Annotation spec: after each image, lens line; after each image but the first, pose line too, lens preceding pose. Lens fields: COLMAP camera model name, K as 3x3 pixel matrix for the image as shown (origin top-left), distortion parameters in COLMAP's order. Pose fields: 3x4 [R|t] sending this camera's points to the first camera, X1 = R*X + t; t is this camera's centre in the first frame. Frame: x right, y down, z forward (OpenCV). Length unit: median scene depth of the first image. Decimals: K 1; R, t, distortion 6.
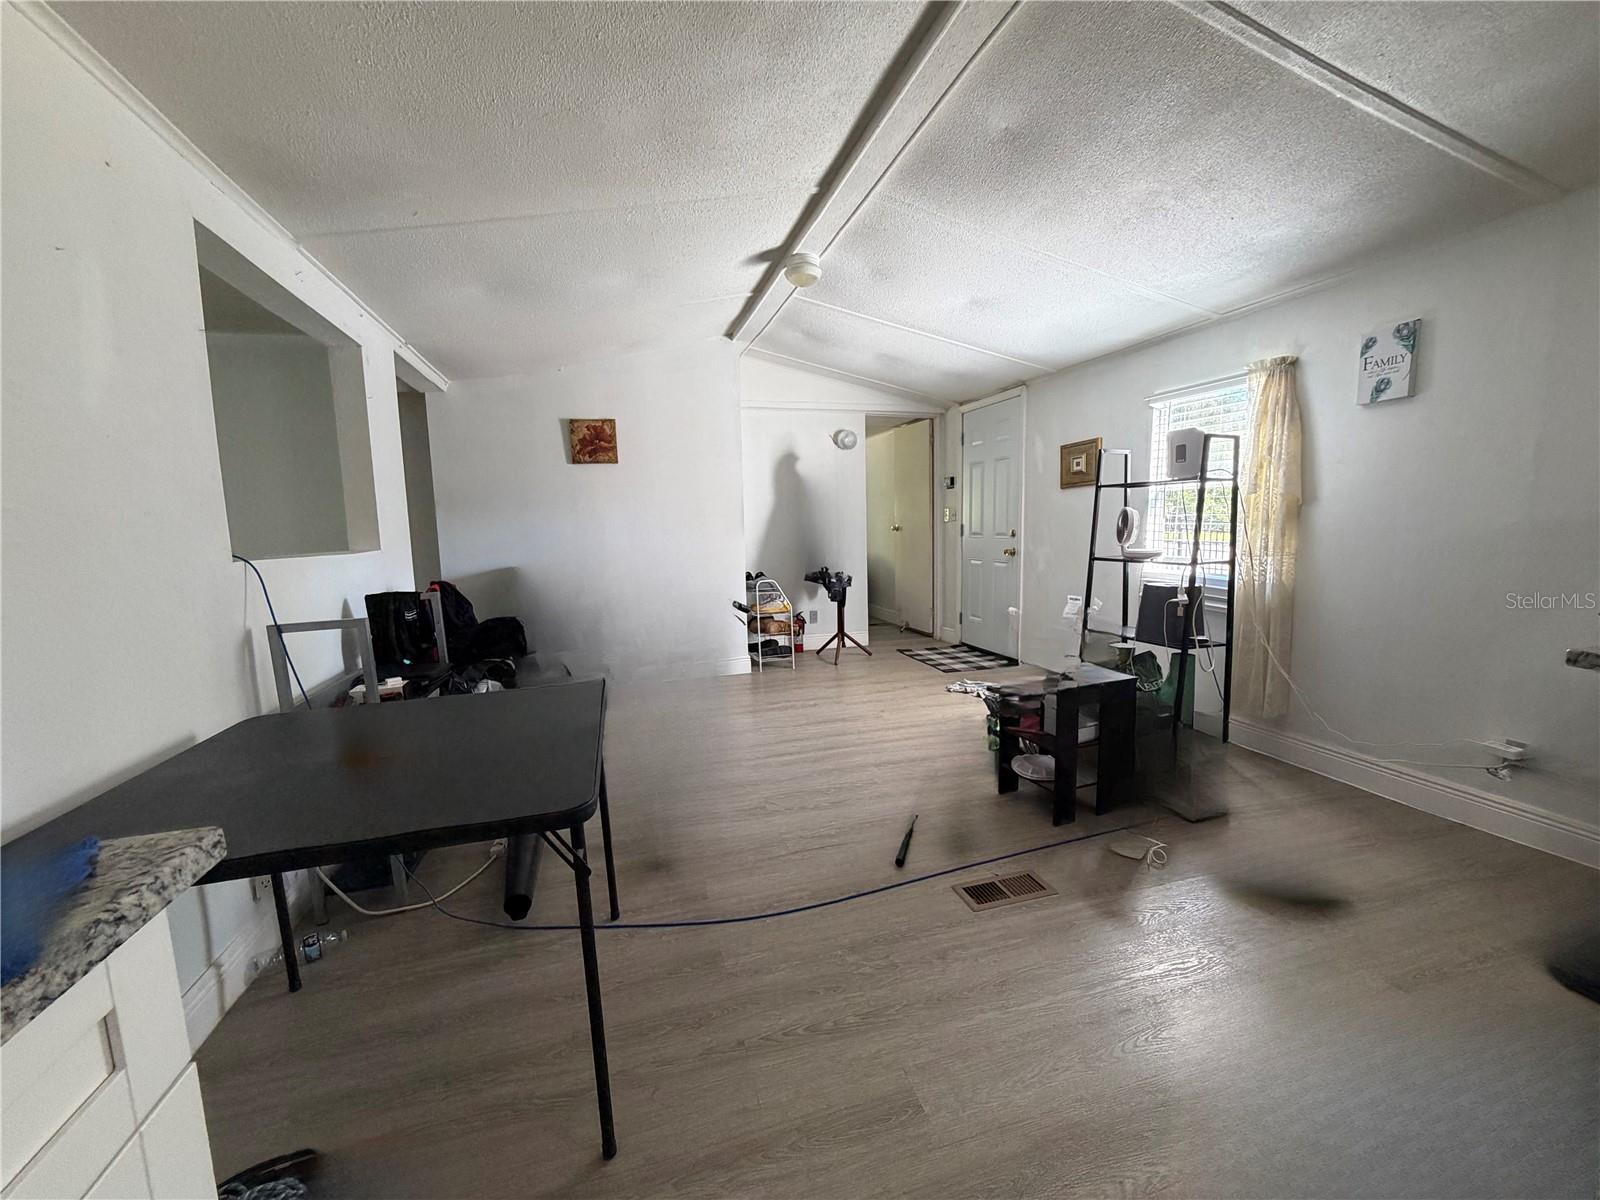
lens RADIAL K [[635.2, 0, 800.1], [0, 635.2, 599.0], [0, 0, 1]] dist [0.000951, 0.000008]
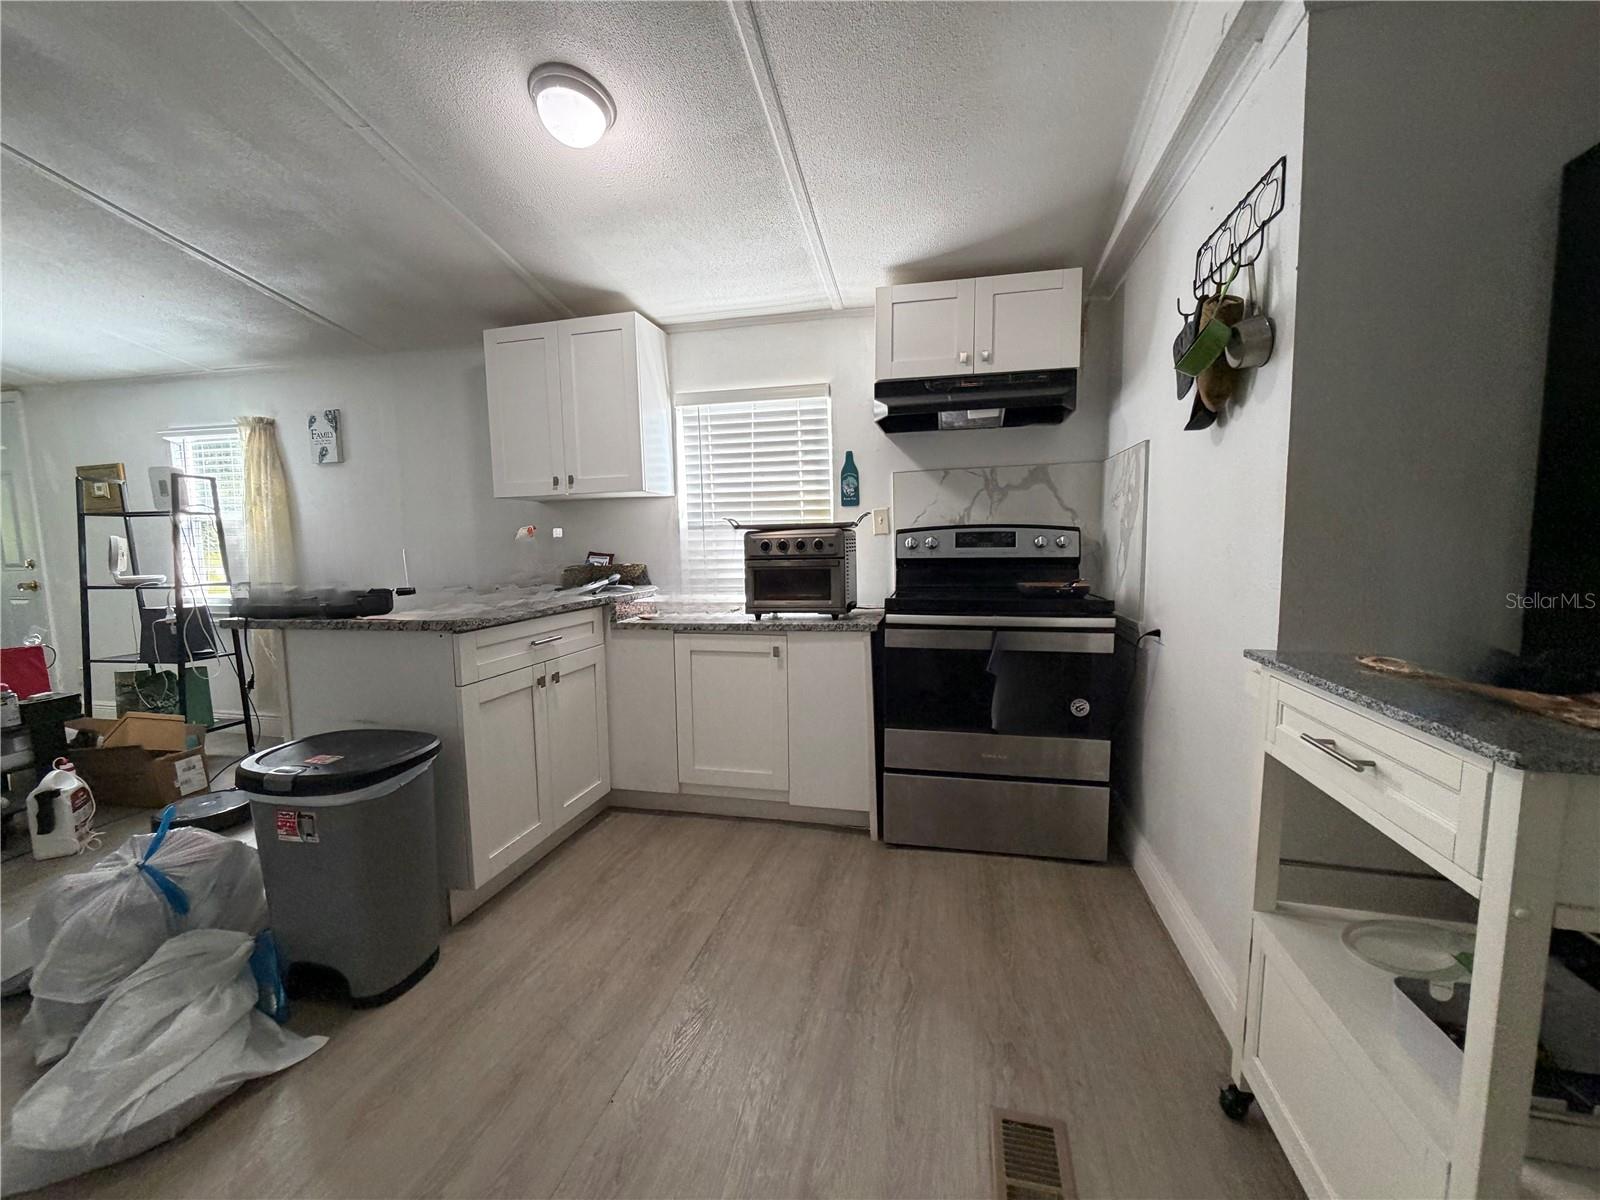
lens RADIAL K [[635.2, 0, 803.9], [0, 635.2, 593.2], [0, 0, 1]] dist [0.000951, 0.000008]
pose [[0.497203, -0.066243, 0.865102, 0.191566], [0.108527, 0.993999, 0.013739, 0.059509], [-0.860820, 0.087056, 0.501408, -0.511727]]
